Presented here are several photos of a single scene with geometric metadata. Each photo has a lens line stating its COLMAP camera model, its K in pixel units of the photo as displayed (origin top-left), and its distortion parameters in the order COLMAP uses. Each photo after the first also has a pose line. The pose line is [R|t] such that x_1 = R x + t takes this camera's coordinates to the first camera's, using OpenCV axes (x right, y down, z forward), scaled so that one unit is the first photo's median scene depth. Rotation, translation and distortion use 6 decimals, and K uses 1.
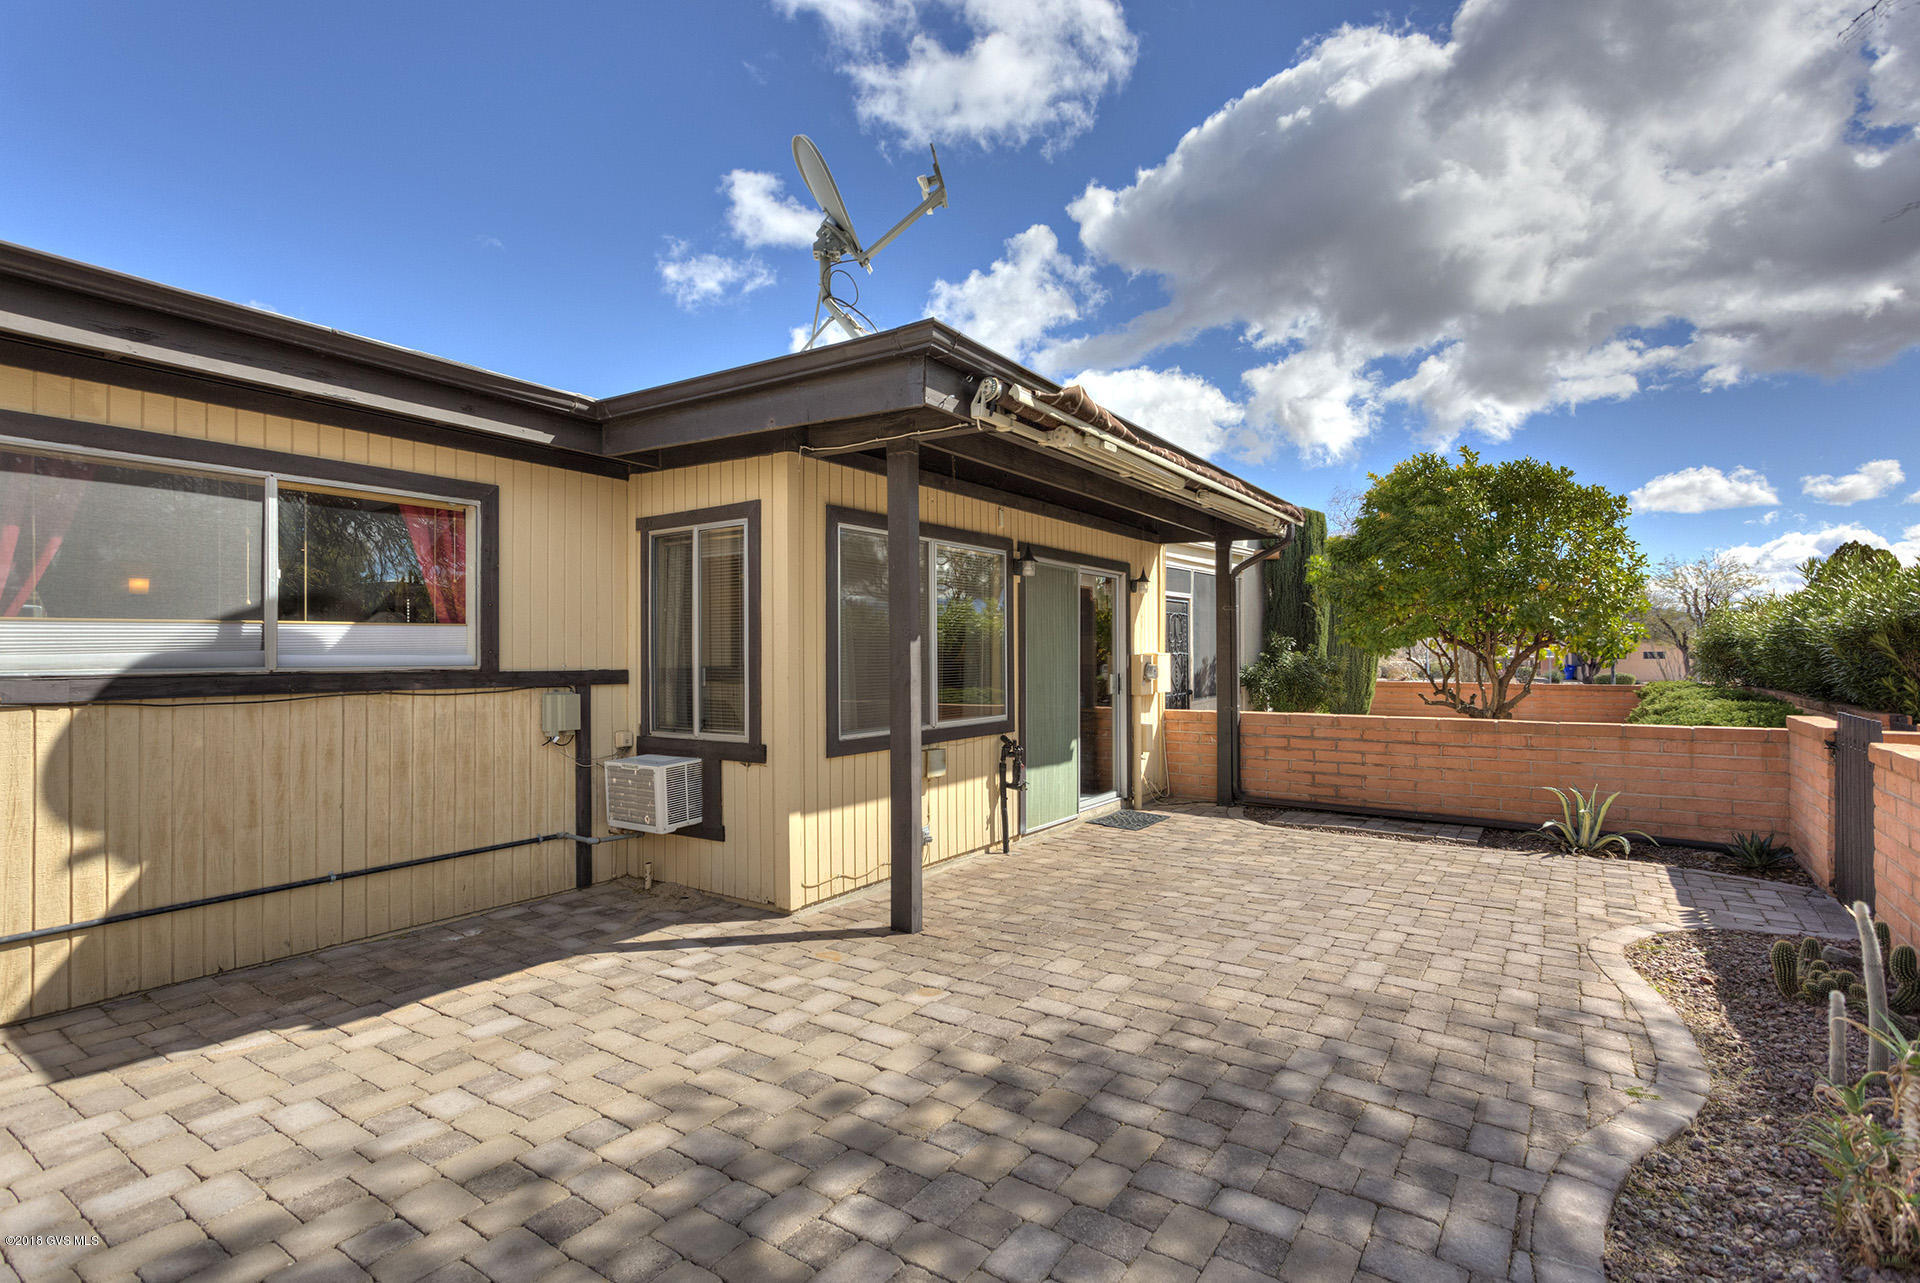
lens RADIAL K [[916.0, 0, 960.0], [0, 916.0, 641.5], [0, 0, 1]] dist [0.001247, 0.000464]
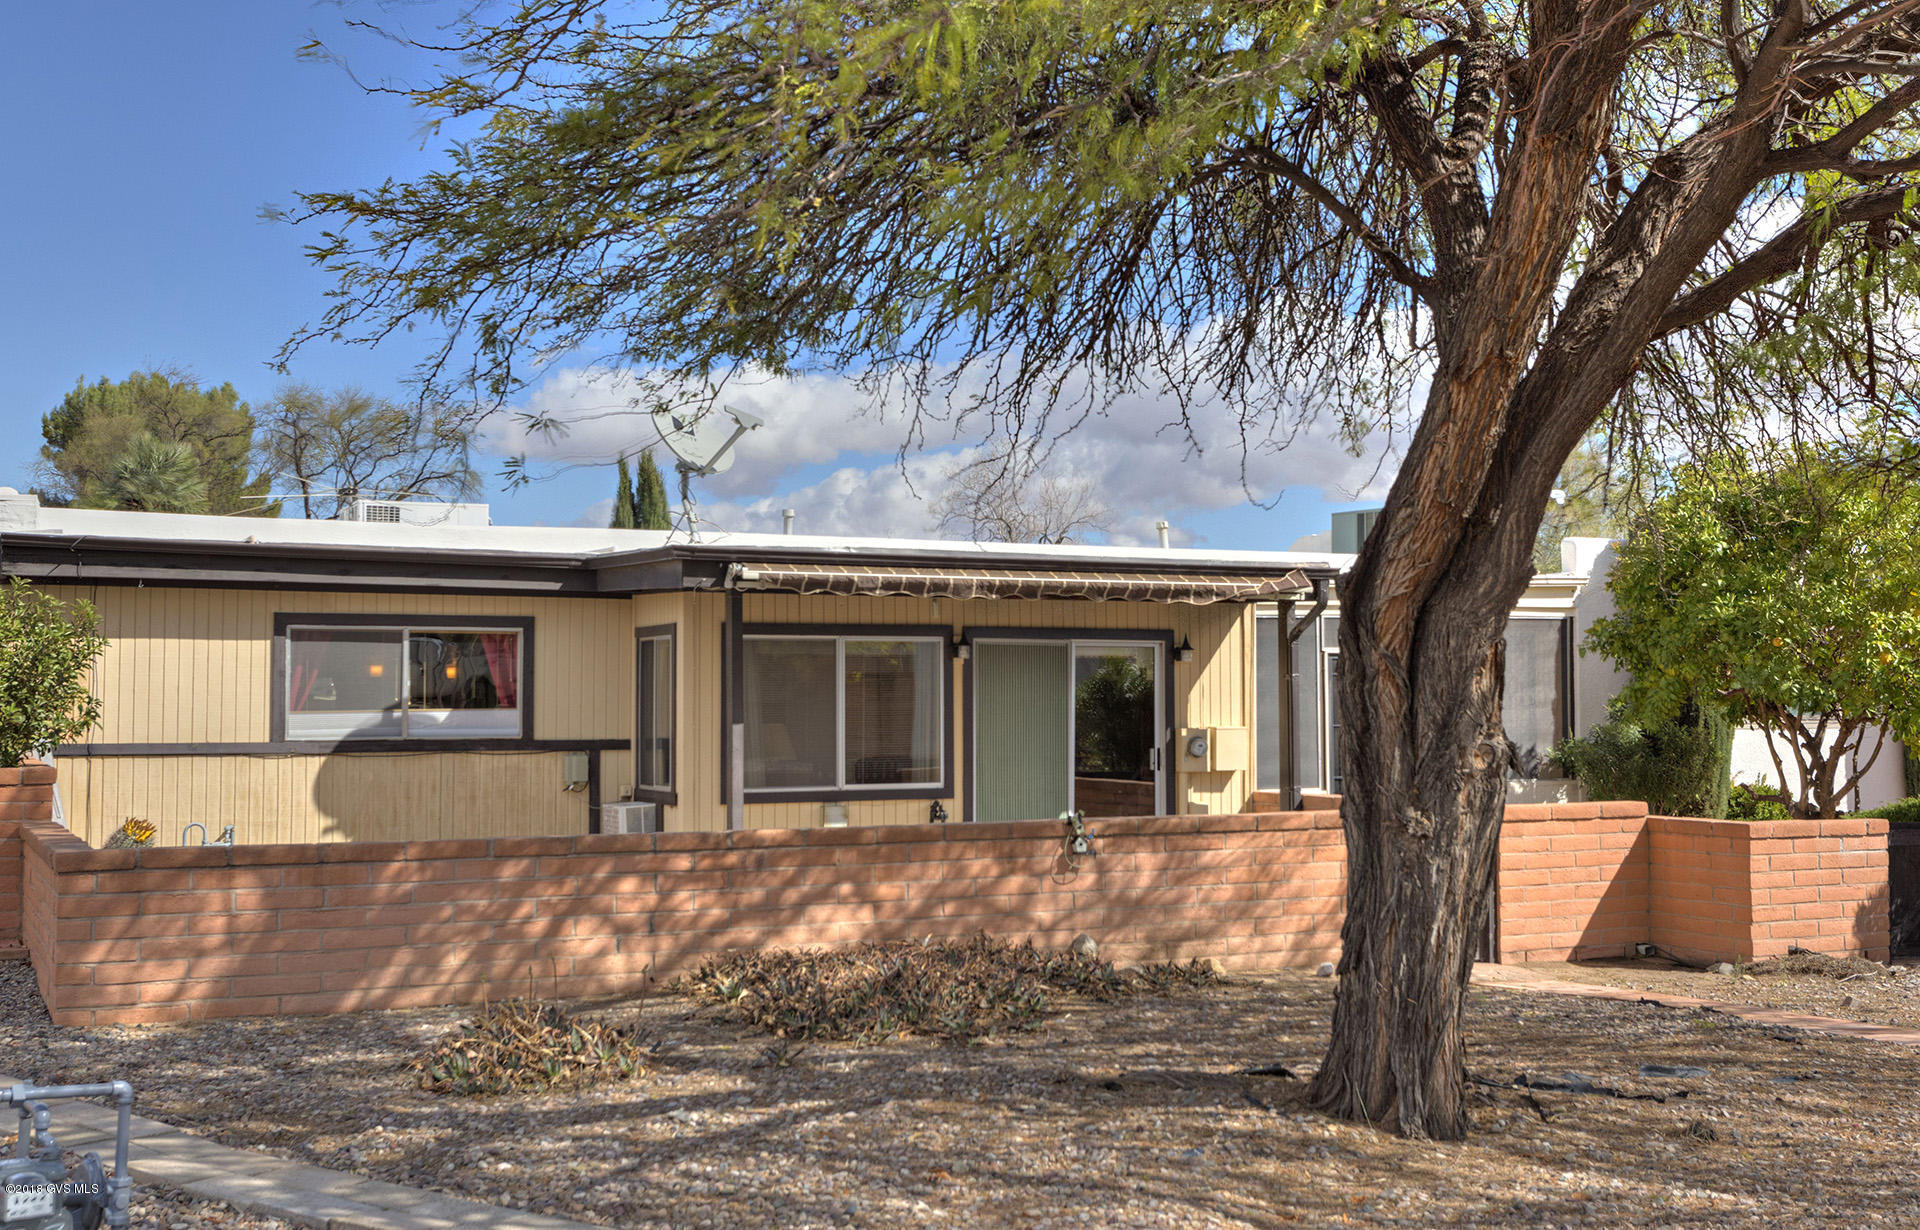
lens RADIAL K [[2093.6, 0, 960.0], [0, 2093.6, 615.0], [0, 0, 1]] dist [-0.016239, -0.011053]
pose [[0.877120, -0.019524, -0.479875, 1.749330], [0.005093, 0.999495, -0.031355, -0.060762], [0.480245, 0.025058, 0.876777, -1.668660]]
